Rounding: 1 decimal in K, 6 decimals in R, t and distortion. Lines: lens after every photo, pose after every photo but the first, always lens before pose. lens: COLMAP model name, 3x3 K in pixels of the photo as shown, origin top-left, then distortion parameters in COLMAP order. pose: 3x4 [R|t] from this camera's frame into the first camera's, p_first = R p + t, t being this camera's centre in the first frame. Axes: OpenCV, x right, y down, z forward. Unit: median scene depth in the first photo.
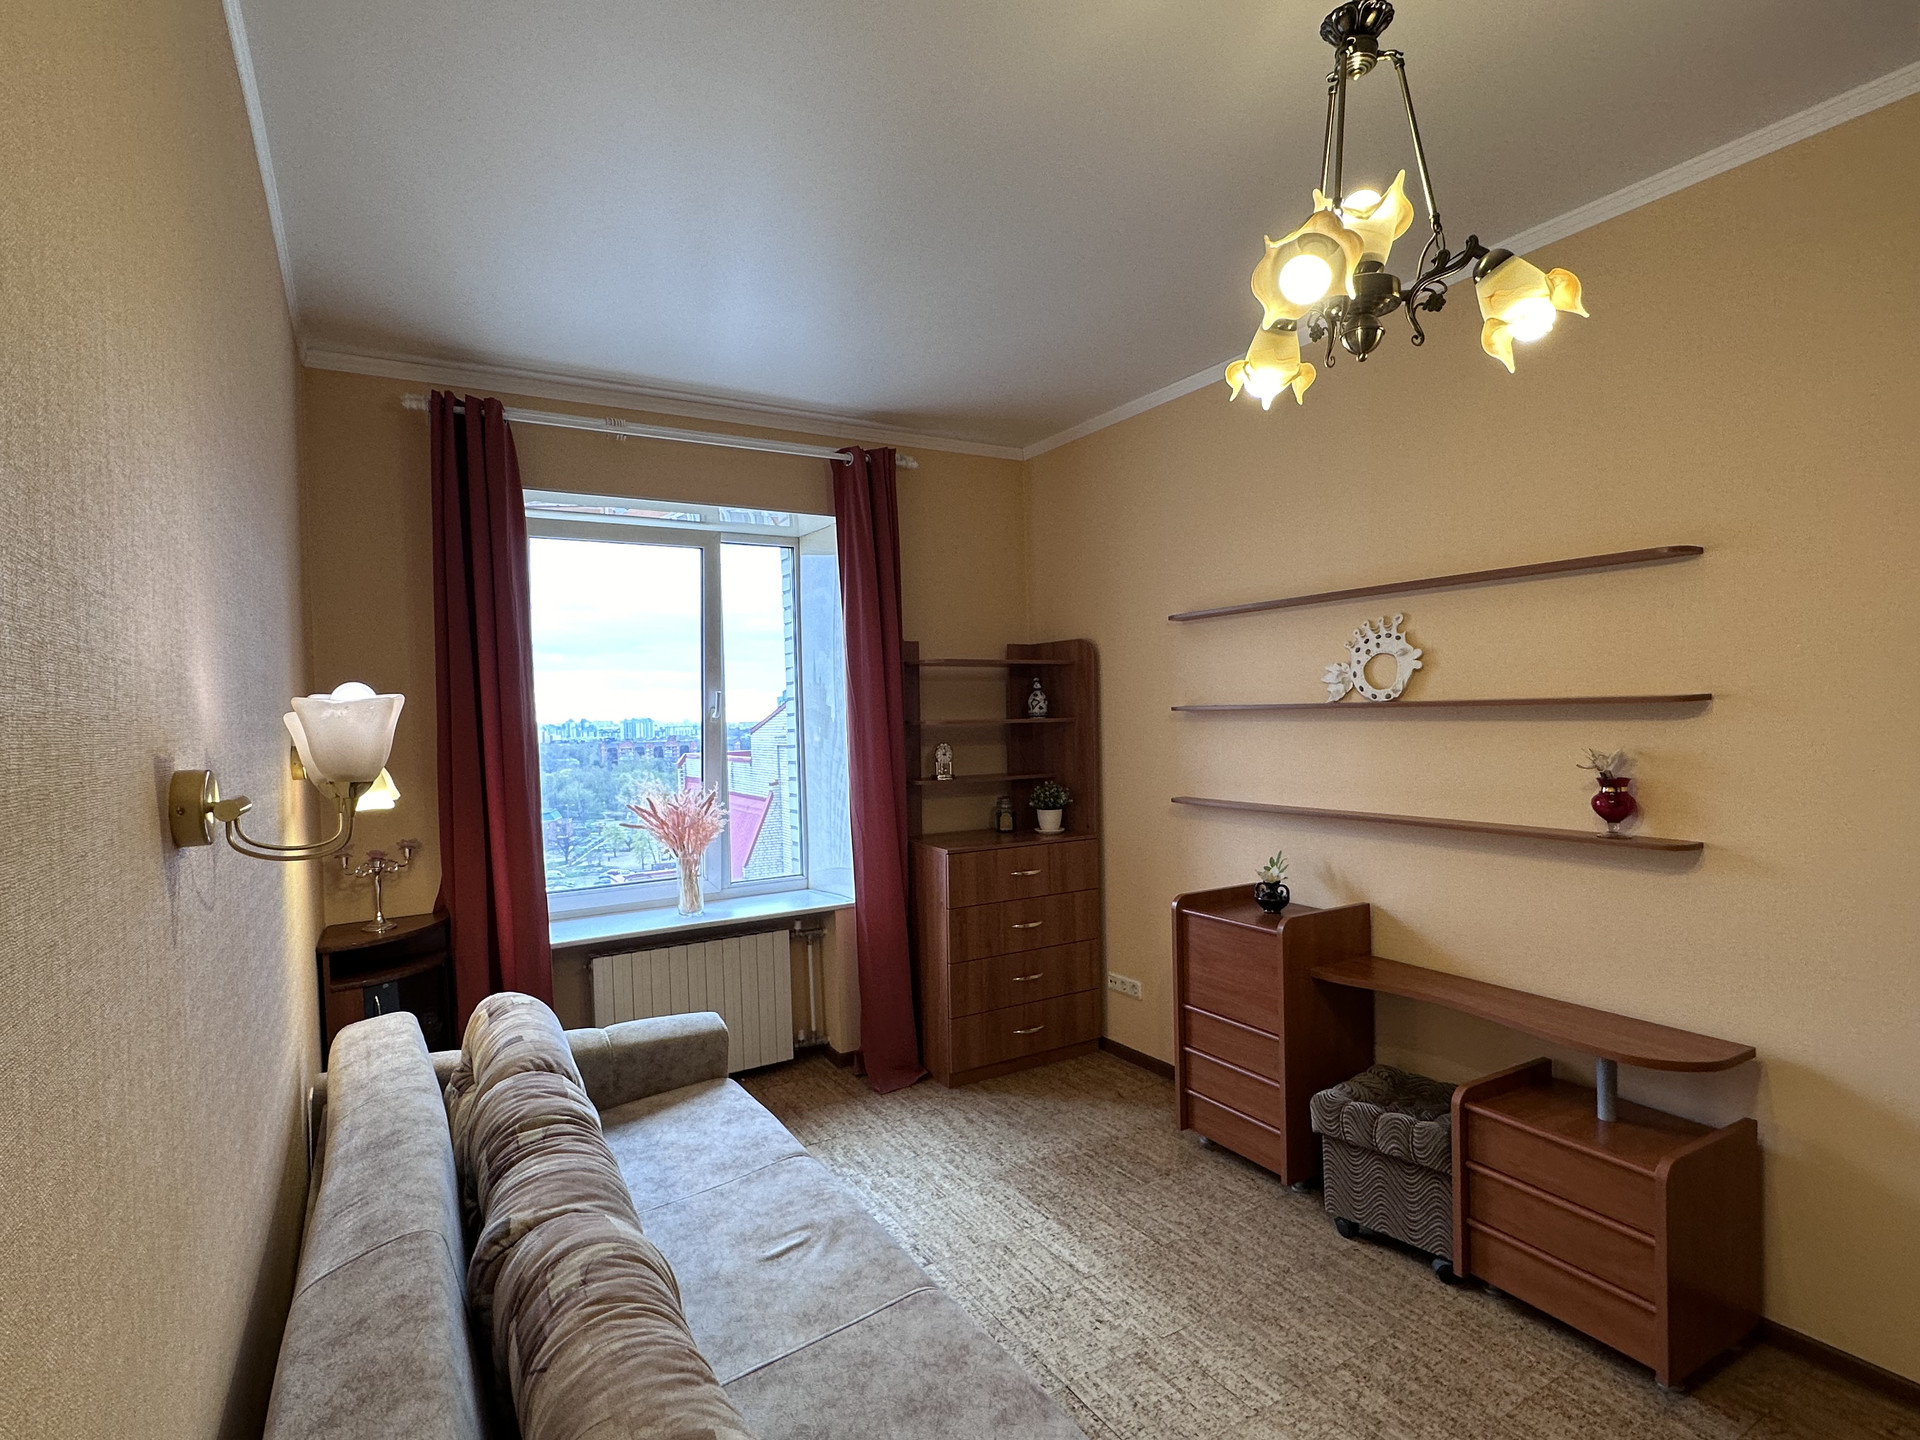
lens RADIAL K [[980.2, 0, 960.0], [0, 980.2, 720.0], [0, 0, 1]] dist [0.000067, 0.000007]
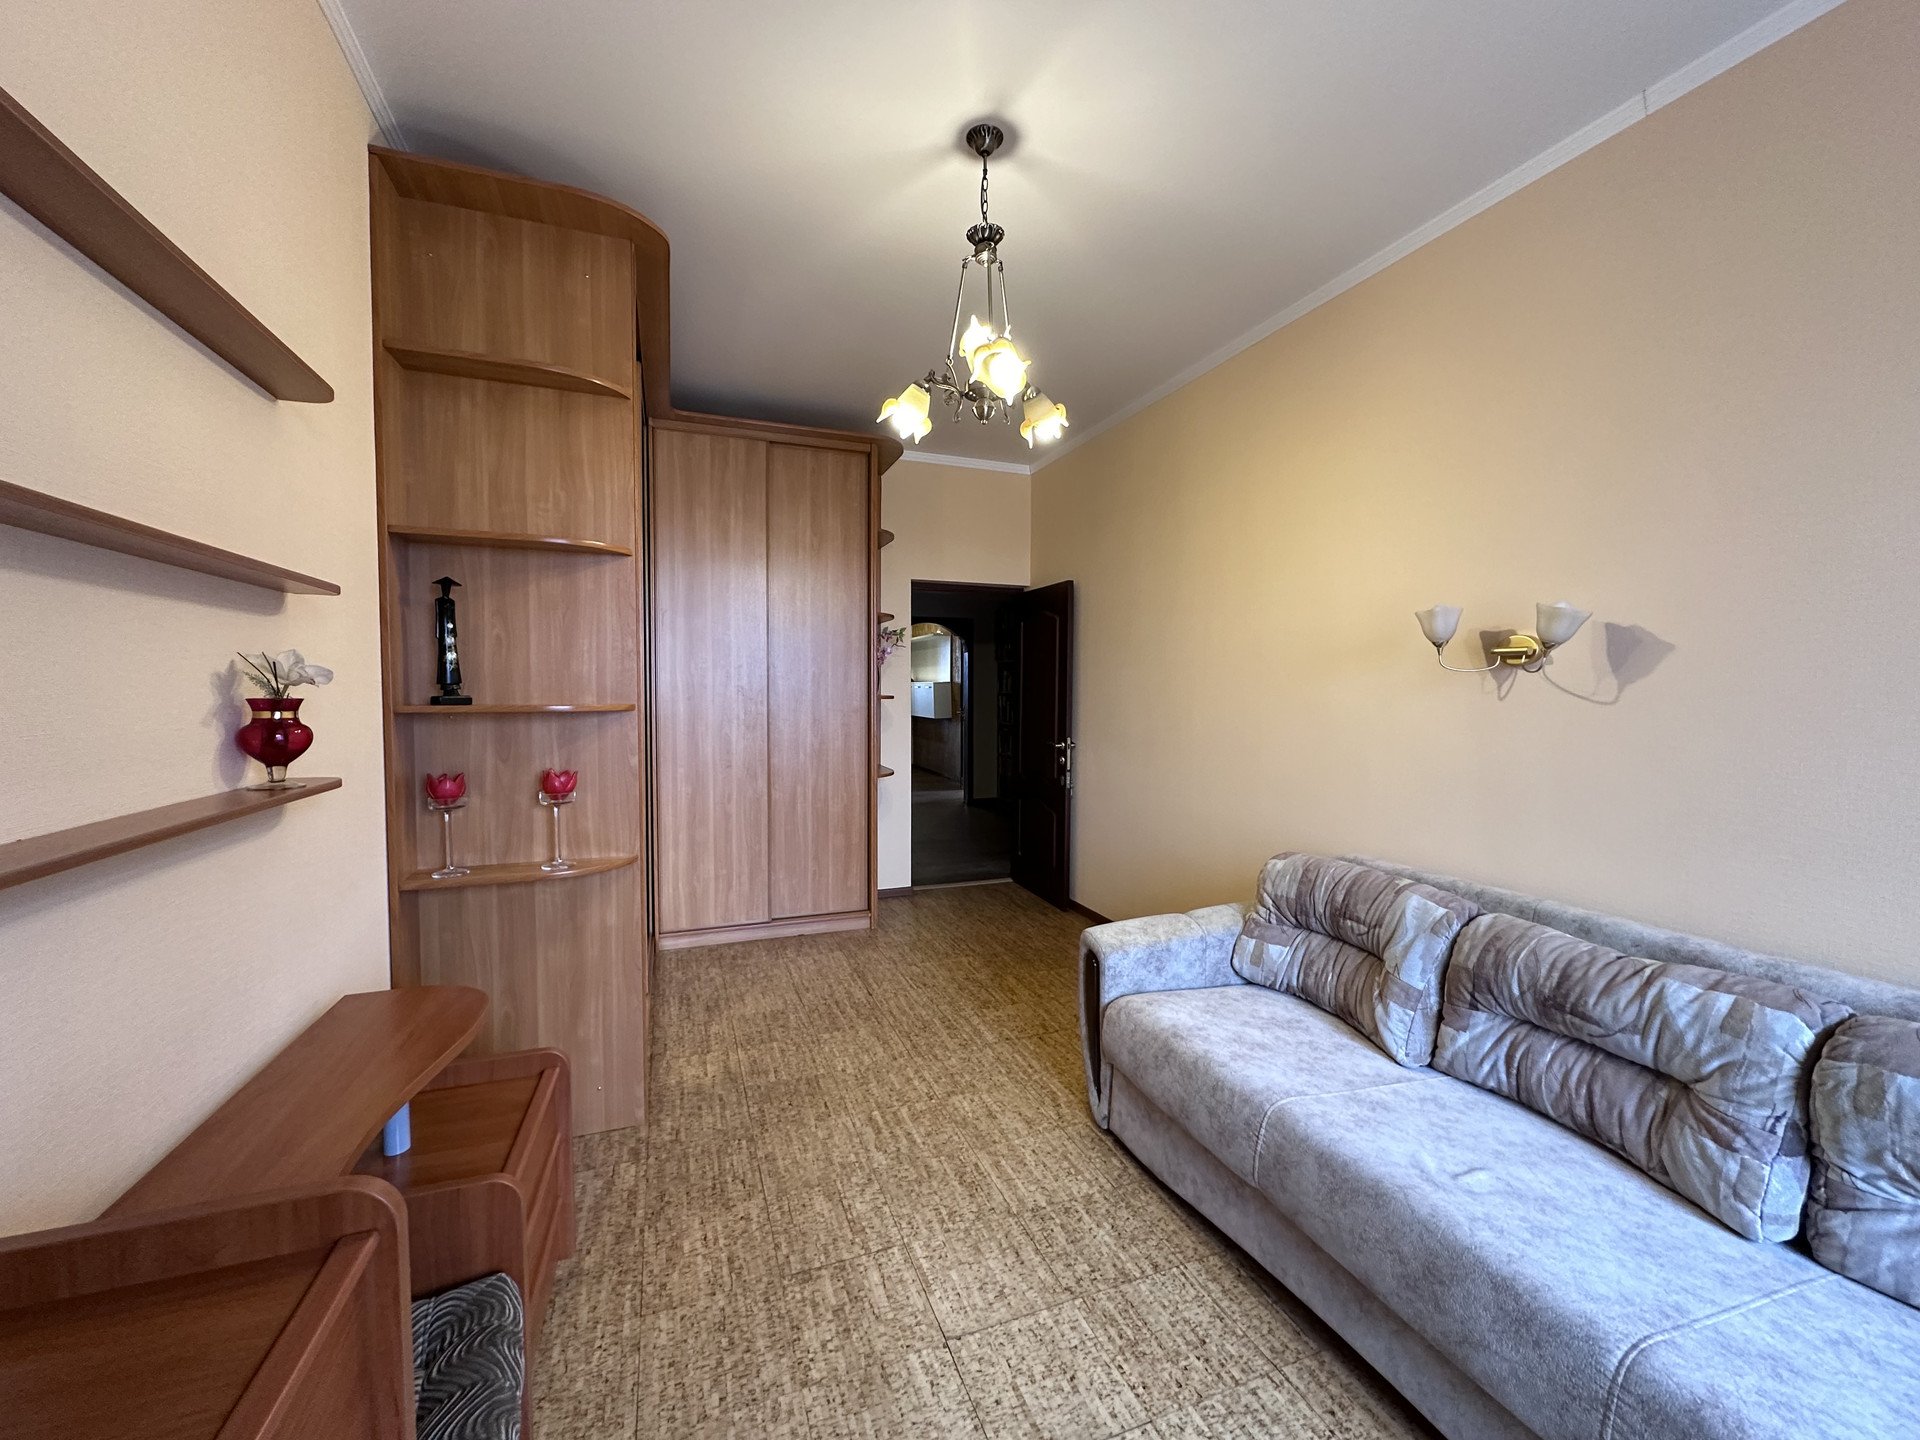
lens RADIAL K [[768.0, 0, 960.0], [0, 768.0, 720.0], [0, 0, 1]] dist [-0.001258, -0.000018]
pose [[-0.983702, 0.013163, 0.179324, 0.145447], [0.021645, 0.998733, 0.045426, 0.072290], [-0.178499, 0.048567, -0.982741, 1.652929]]
